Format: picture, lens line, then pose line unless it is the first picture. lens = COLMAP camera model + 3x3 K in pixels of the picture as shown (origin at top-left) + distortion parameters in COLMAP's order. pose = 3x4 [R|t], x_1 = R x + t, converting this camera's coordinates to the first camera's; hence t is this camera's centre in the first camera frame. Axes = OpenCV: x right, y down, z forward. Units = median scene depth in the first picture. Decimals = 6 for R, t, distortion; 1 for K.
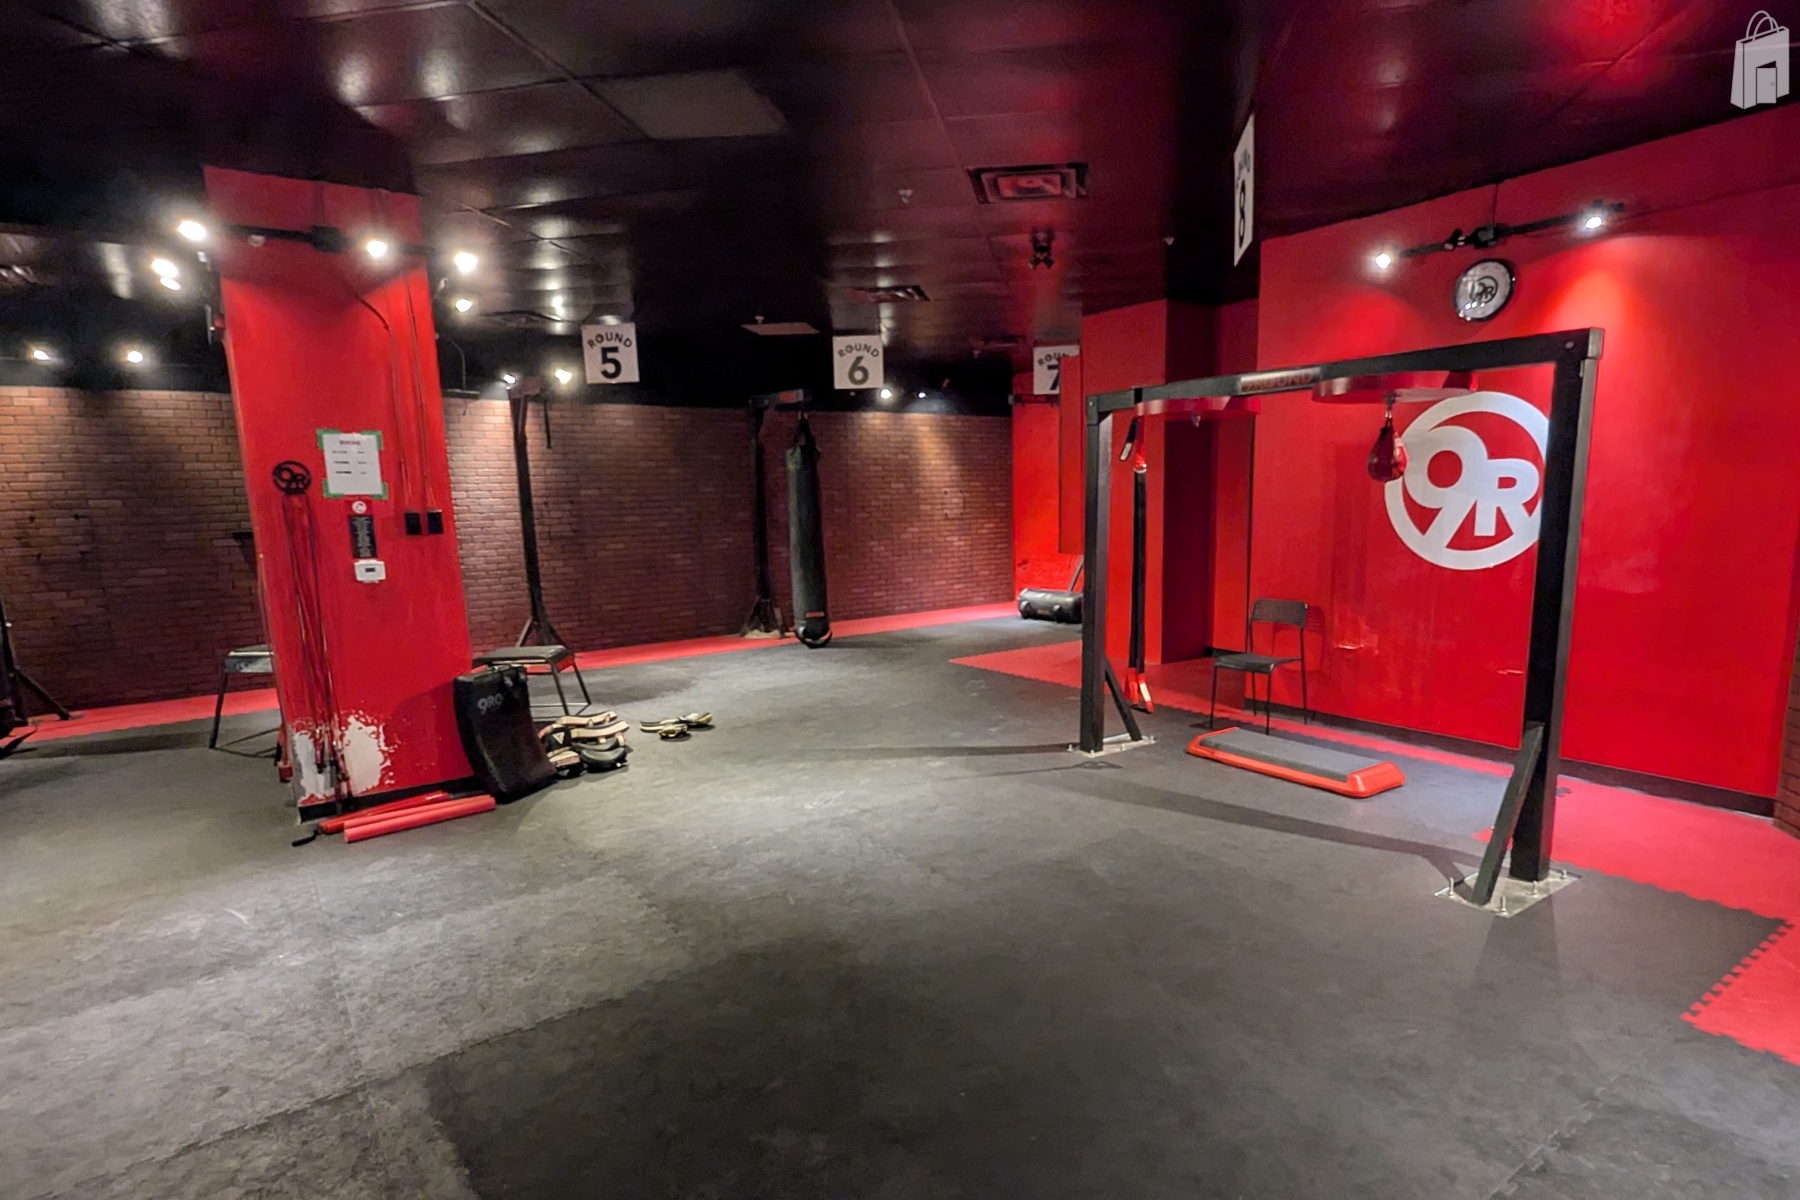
lens RADIAL K [[967.2, 0, 938.6], [0, 967.2, 666.4], [0, 0, 1]] dist [0.000505, 0.001615]
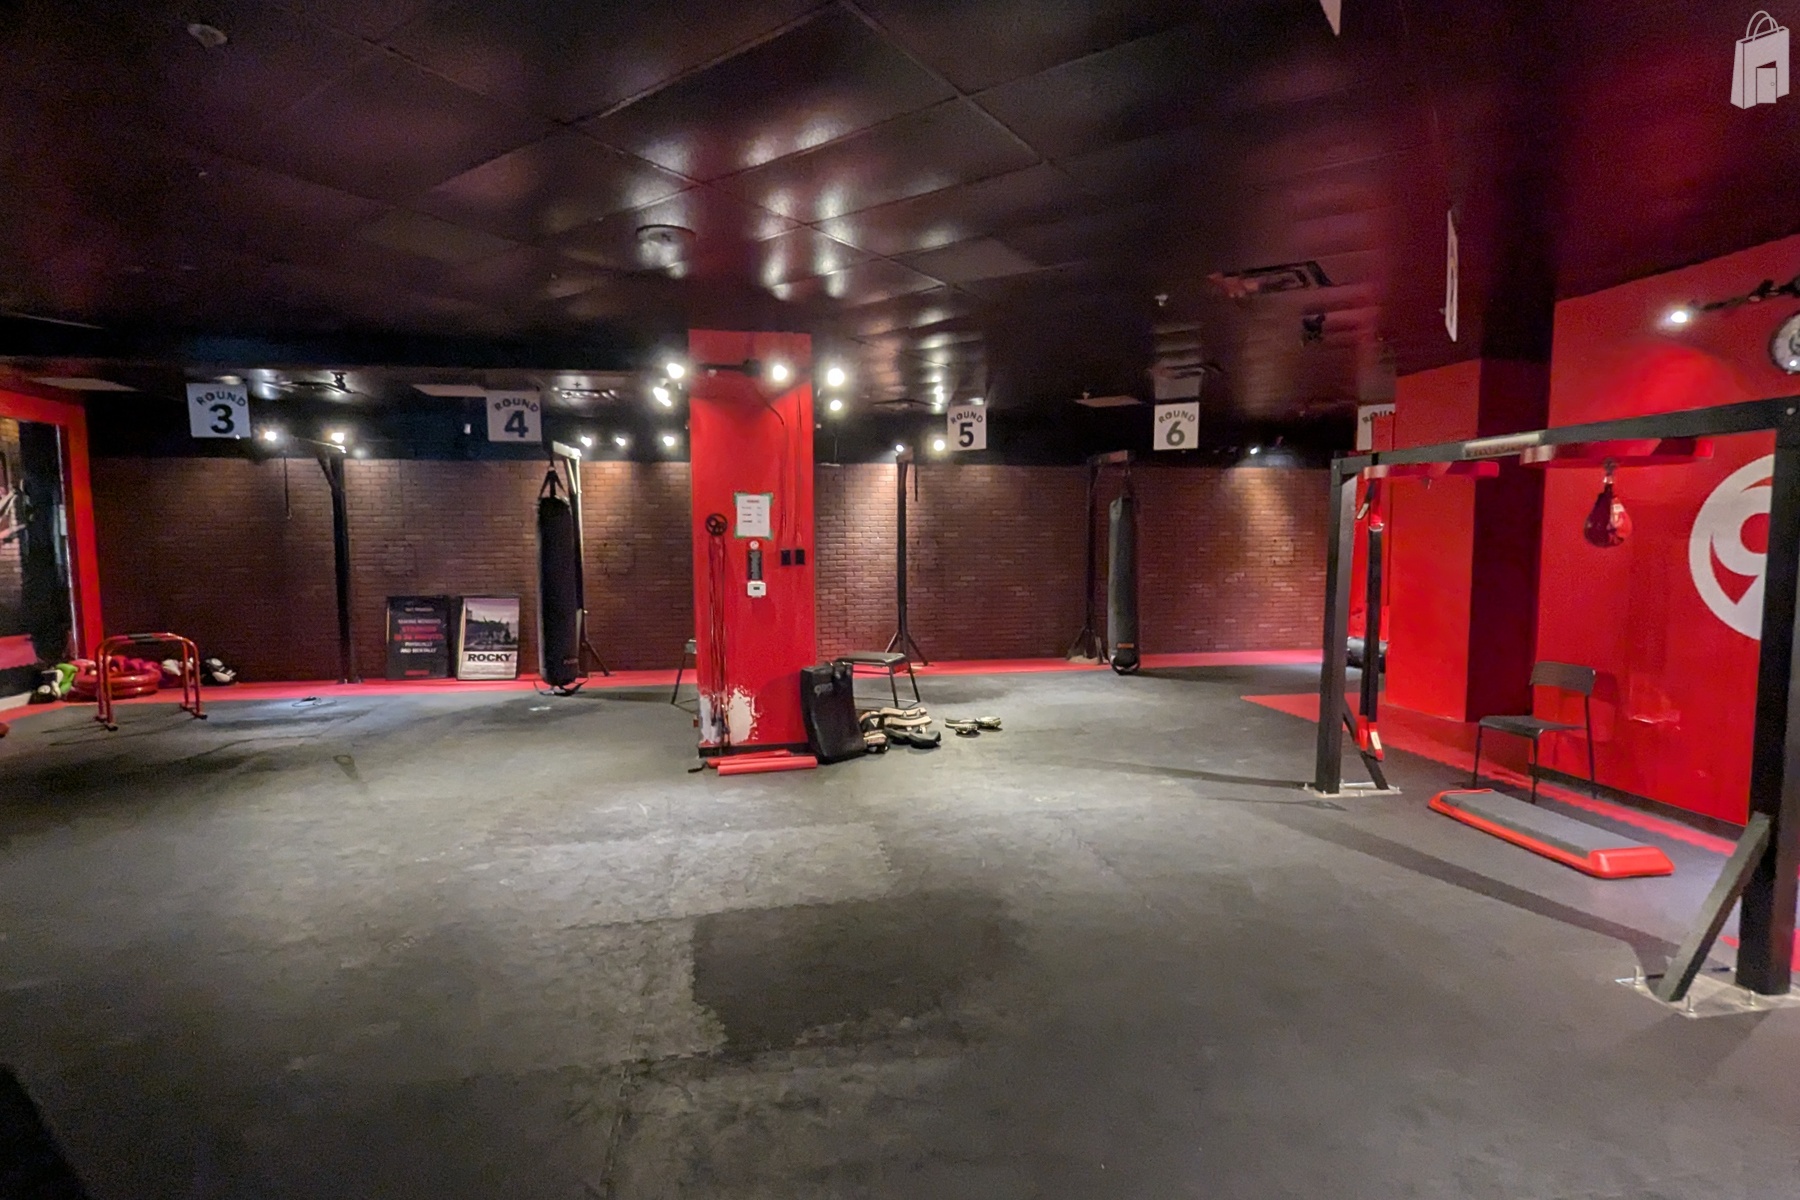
lens RADIAL K [[885.8, 0, 912.5], [0, 885.8, 610.9], [0, 0, 1]] dist [-0.000245, 0.000711]
pose [[0.901354, 0.057698, -0.429222, 0.164015], [-0.096118, 0.993020, -0.068359, 0.001453], [0.422282, 0.102871, 0.900608, -0.074618]]
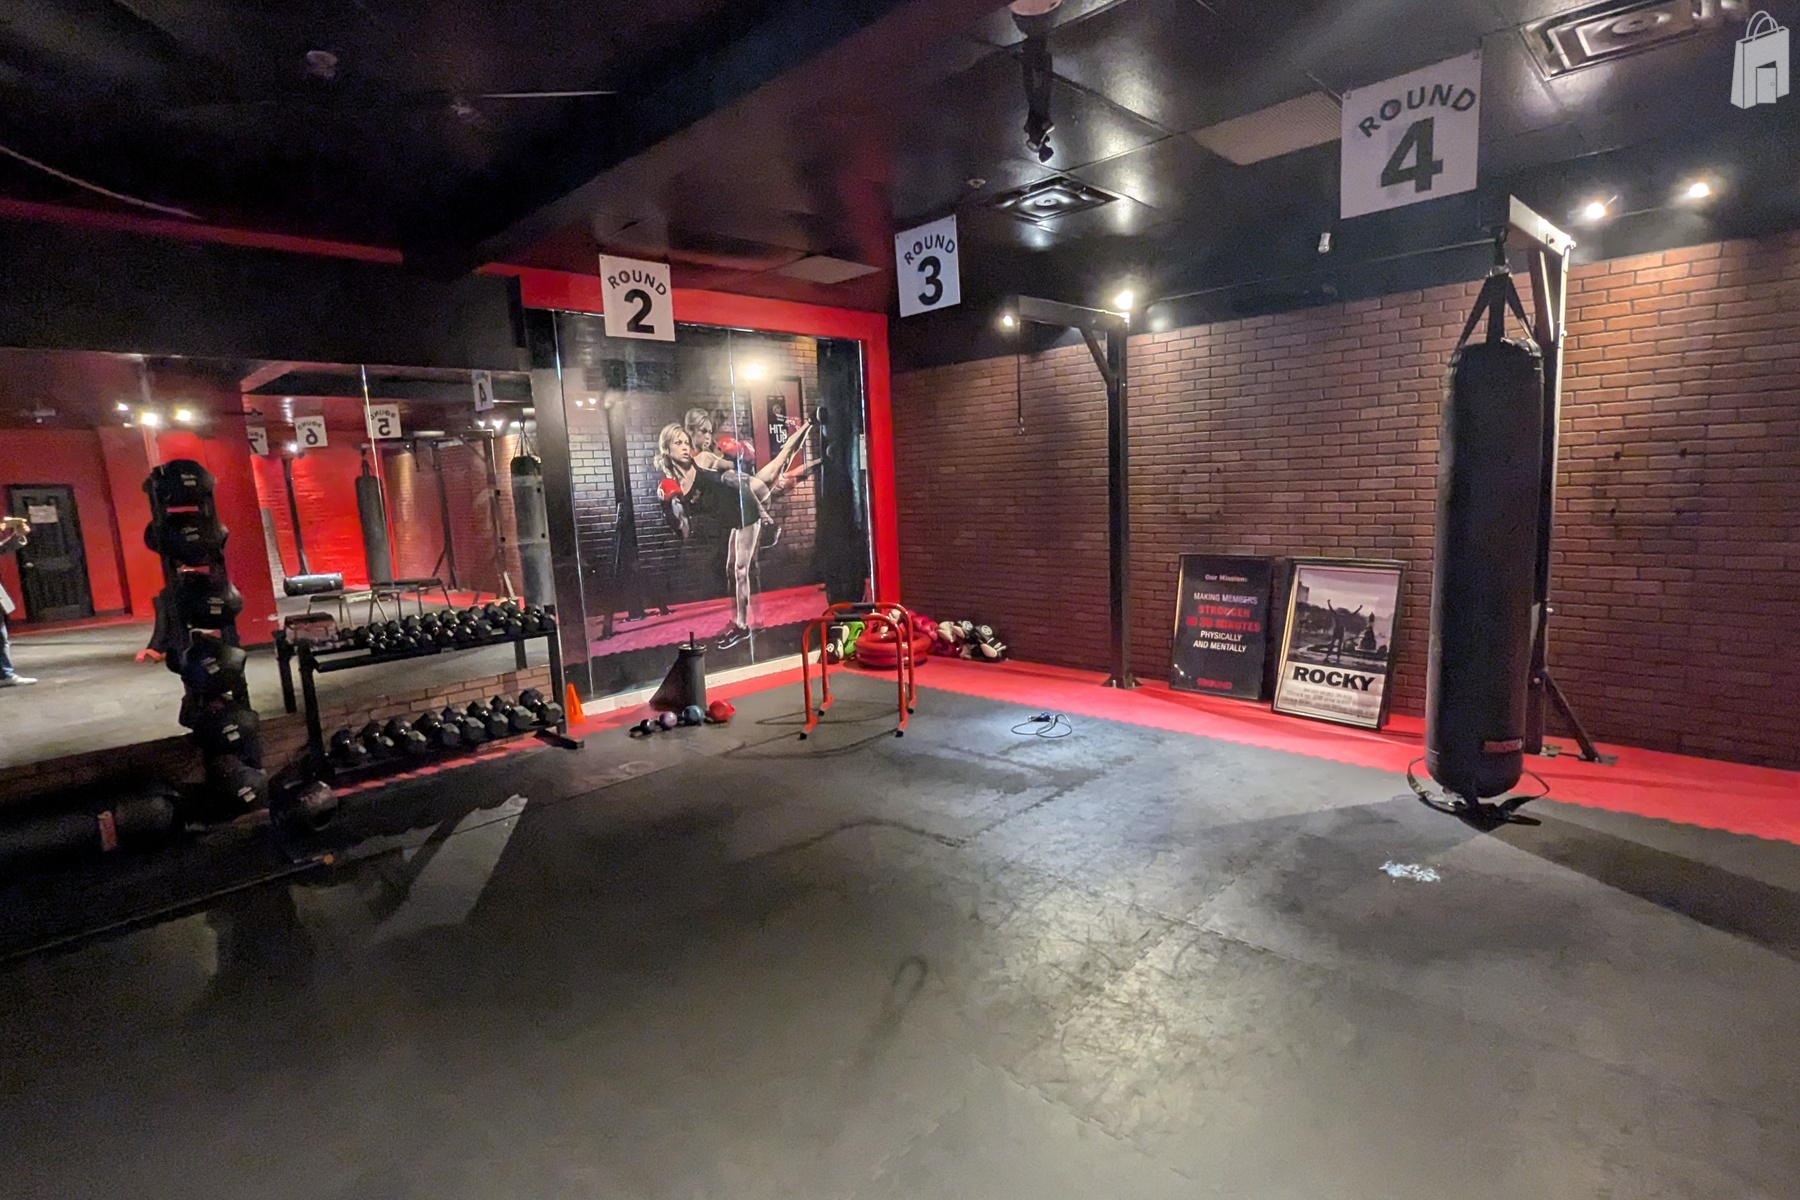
lens RADIAL K [[885.8, 0, 912.5], [0, 885.8, 610.9], [0, 0, 1]] dist [-0.000245, 0.000711]
pose [[0.175551, 0.168904, -0.969873, -0.585352], [-0.135934, 0.979894, 0.146044, -0.101770], [0.975040, 0.106201, 0.194981, 0.596485]]
